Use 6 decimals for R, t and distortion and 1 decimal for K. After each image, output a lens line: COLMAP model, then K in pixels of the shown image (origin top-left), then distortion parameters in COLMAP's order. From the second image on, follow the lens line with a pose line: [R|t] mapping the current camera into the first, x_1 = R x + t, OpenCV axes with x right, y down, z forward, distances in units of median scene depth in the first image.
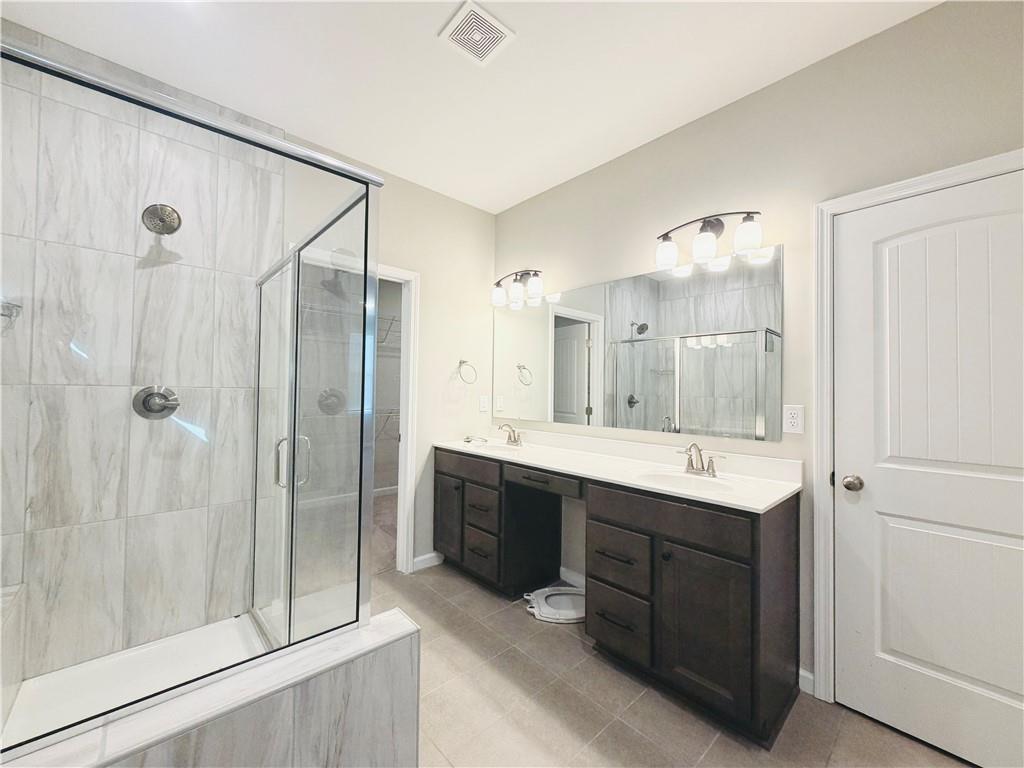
lens RADIAL K [[406.0, 0, 514.0], [0, 406.0, 383.2], [0, 0, 1]] dist [0.000466, 0.000409]
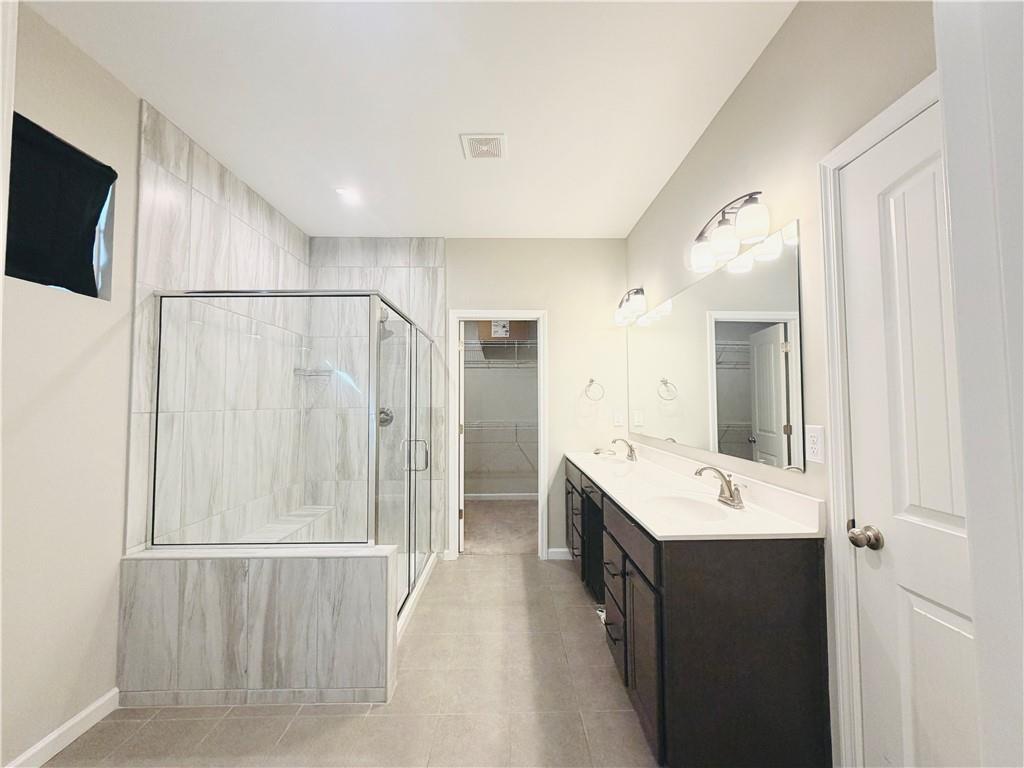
lens RADIAL K [[406.0, 0, 517.0], [0, 406.0, 385.6], [0, 0, 1]] dist [0.000466, 0.000409]
pose [[0.751665, -0.044745, -0.658026, 0.718942], [0.025825, 0.998928, -0.038425, -0.006013], [0.659039, 0.011889, 0.752015, 0.053729]]
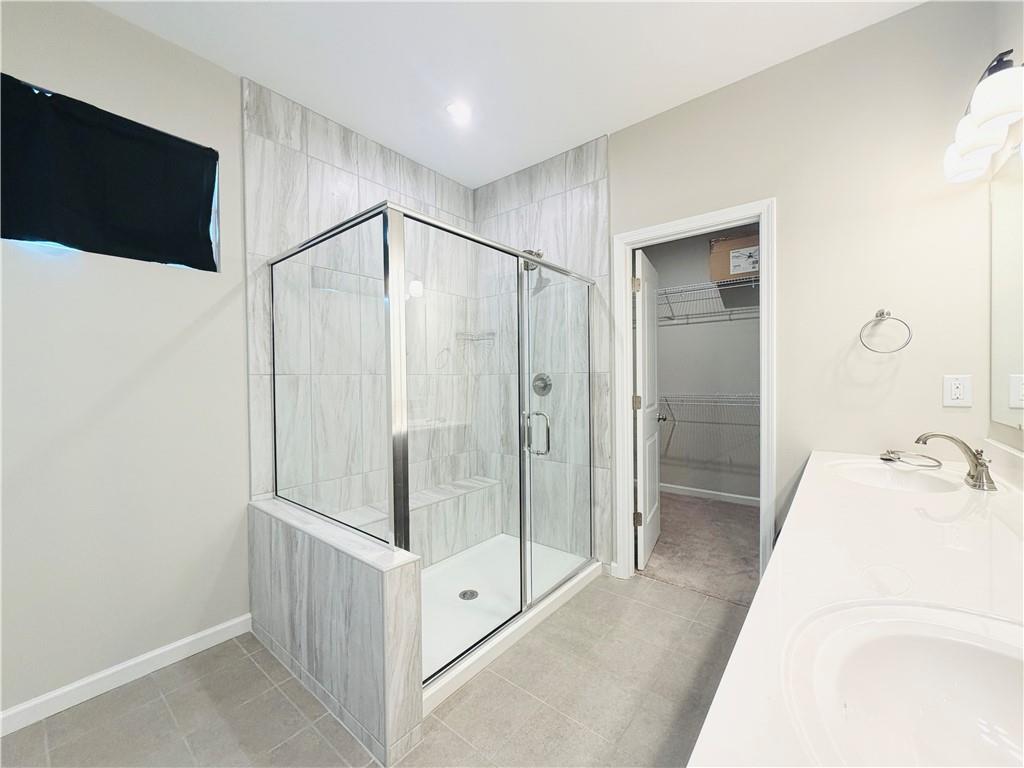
lens RADIAL K [[406.0, 0, 518.7], [0, 406.0, 384.7], [0, 0, 1]] dist [0.000466, 0.000409]
pose [[0.150391, -0.001313, -0.988626, 0.553330], [0.029377, 0.999563, 0.003141, 0.040919], [0.988190, -0.029515, 0.150364, 0.691782]]
